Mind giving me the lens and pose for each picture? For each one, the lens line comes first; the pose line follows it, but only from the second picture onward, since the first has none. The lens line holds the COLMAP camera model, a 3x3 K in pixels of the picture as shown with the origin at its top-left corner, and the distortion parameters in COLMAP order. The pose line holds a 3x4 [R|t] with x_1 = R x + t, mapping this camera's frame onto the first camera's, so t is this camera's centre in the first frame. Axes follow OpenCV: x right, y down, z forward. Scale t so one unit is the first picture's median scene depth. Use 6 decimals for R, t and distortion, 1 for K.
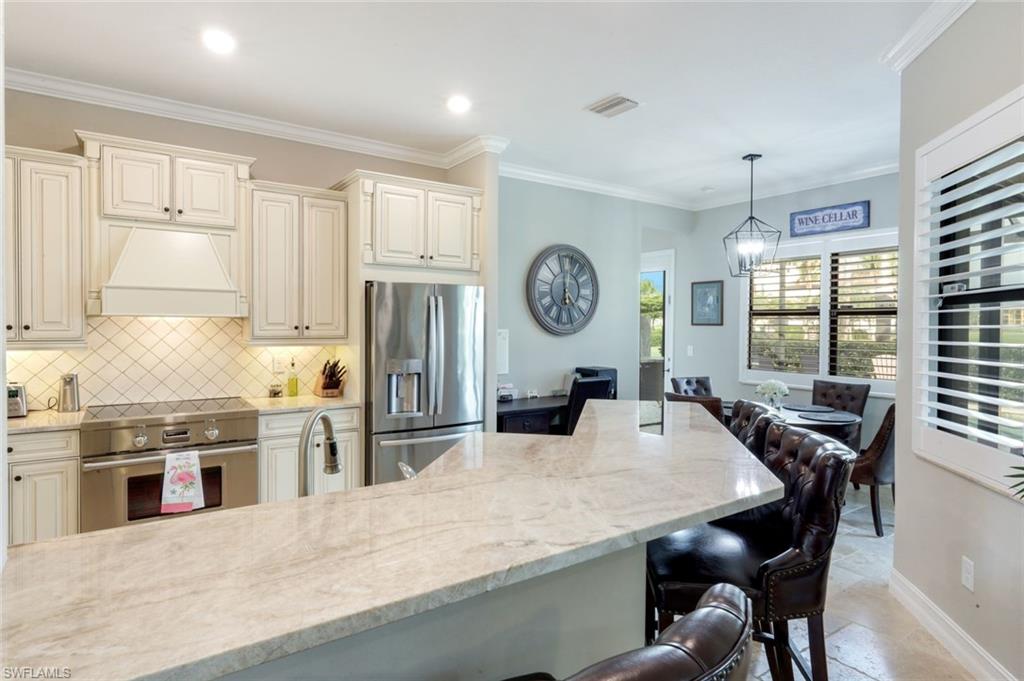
lens RADIAL K [[589.0, 0, 517.9], [0, 589.0, 336.0], [0, 0, 1]] dist [0.003601, 0.002452]
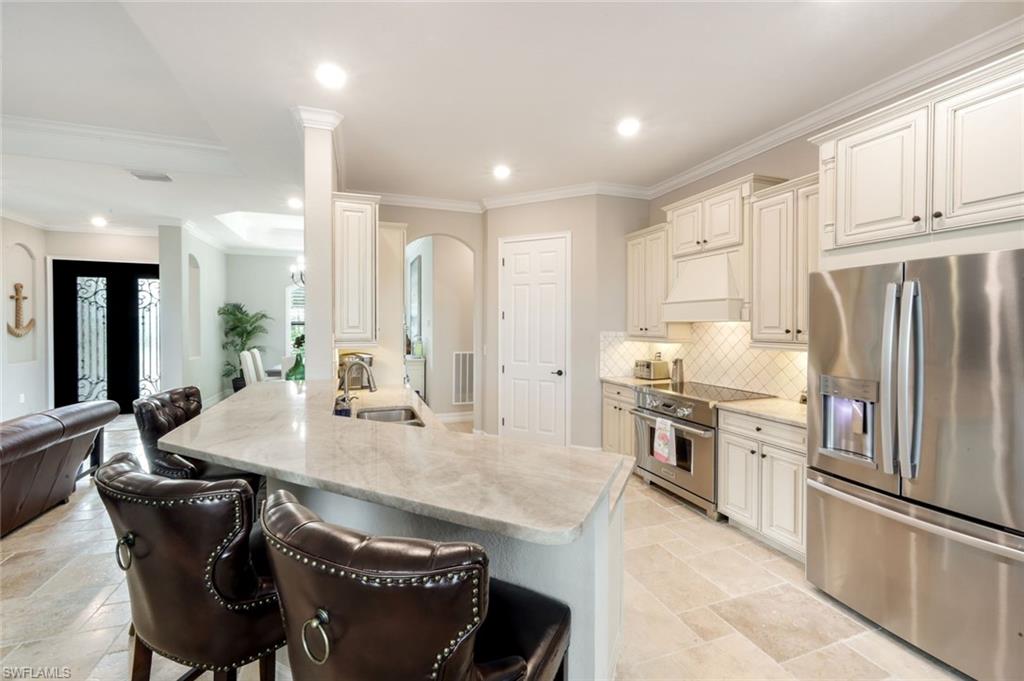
lens RADIAL K [[419.3, 0, 496.2], [0, 419.3, 332.1], [0, 0, 1]] dist [-0.005745, 0.001957]
pose [[-0.294157, 0.010733, -0.955697, 0.404646], [-0.021966, 0.999597, 0.017987, -0.014697], [0.955505, 0.026284, -0.293802, 0.746480]]
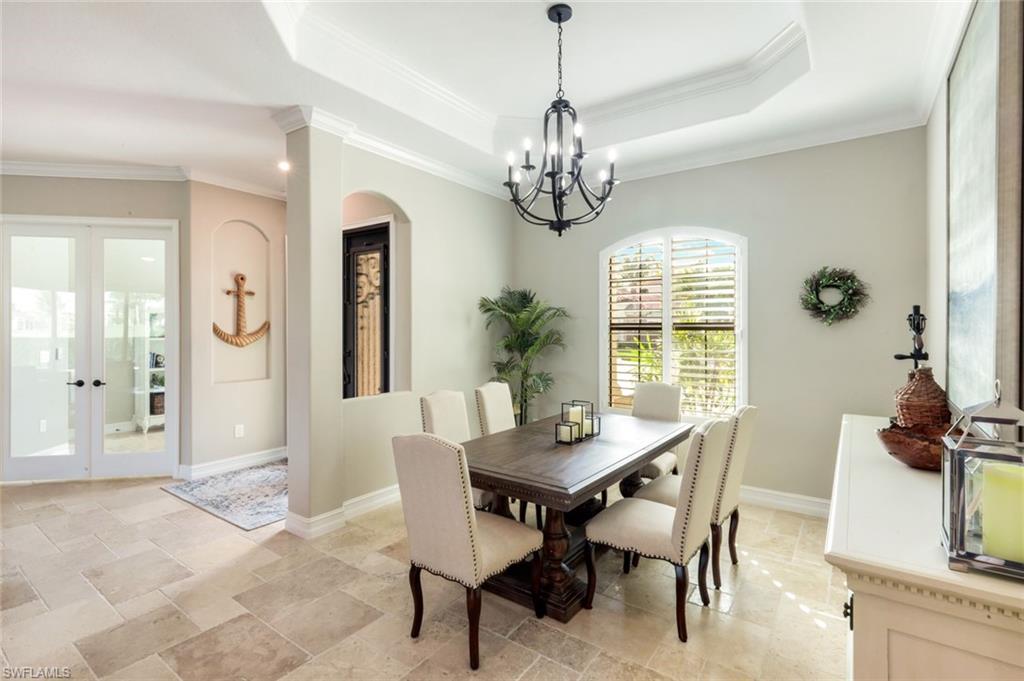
lens RADIAL K [[481.2, 0, 514.6], [0, 481.2, 331.4], [0, 0, 1]] dist [-0.019856, -0.000041]
pose [[-0.944906, -0.004059, -0.327316, -0.692128], [-0.011524, 0.999716, 0.020870, -0.008643], [0.327138, 0.023492, -0.944684, 0.151031]]
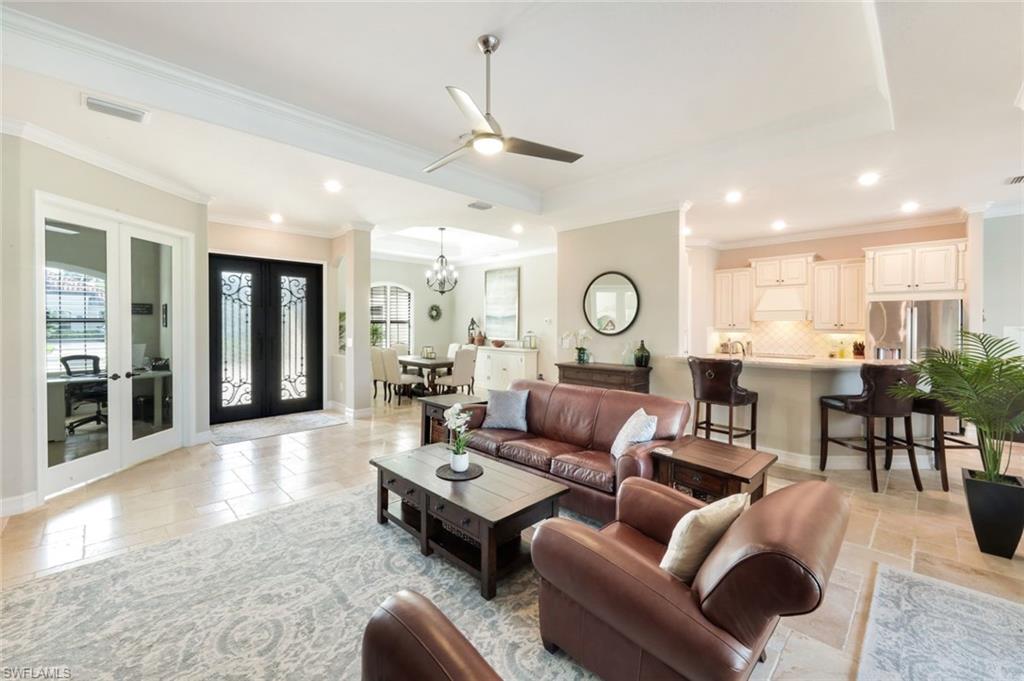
lens RADIAL K [[419.3, 0, 511.4], [0, 419.3, 334.1], [0, 0, 1]] dist [-0.005745, 0.001957]
pose [[0.165607, 0.017036, -0.986045, 0.951294], [-0.017781, 0.999740, 0.014287, 0.018381], [0.986032, 0.015167, 0.165867, -0.440144]]
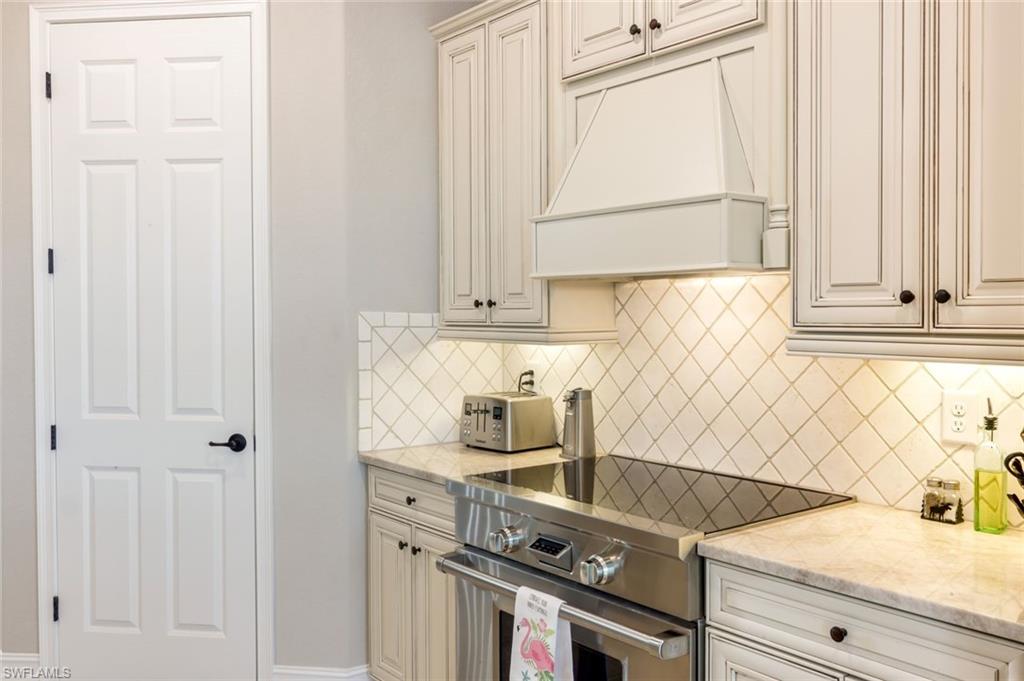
lens RADIAL K [[898.6, 0, 522.3], [0, 898.6, 335.9], [0, 0, 1]] dist [-0.014375, -0.008808]
pose [[0.048923, 0.020154, -0.998599, 0.058385], [-0.019616, 0.999623, 0.019214, 0.000174], [0.998610, 0.018649, 0.049300, 0.784816]]
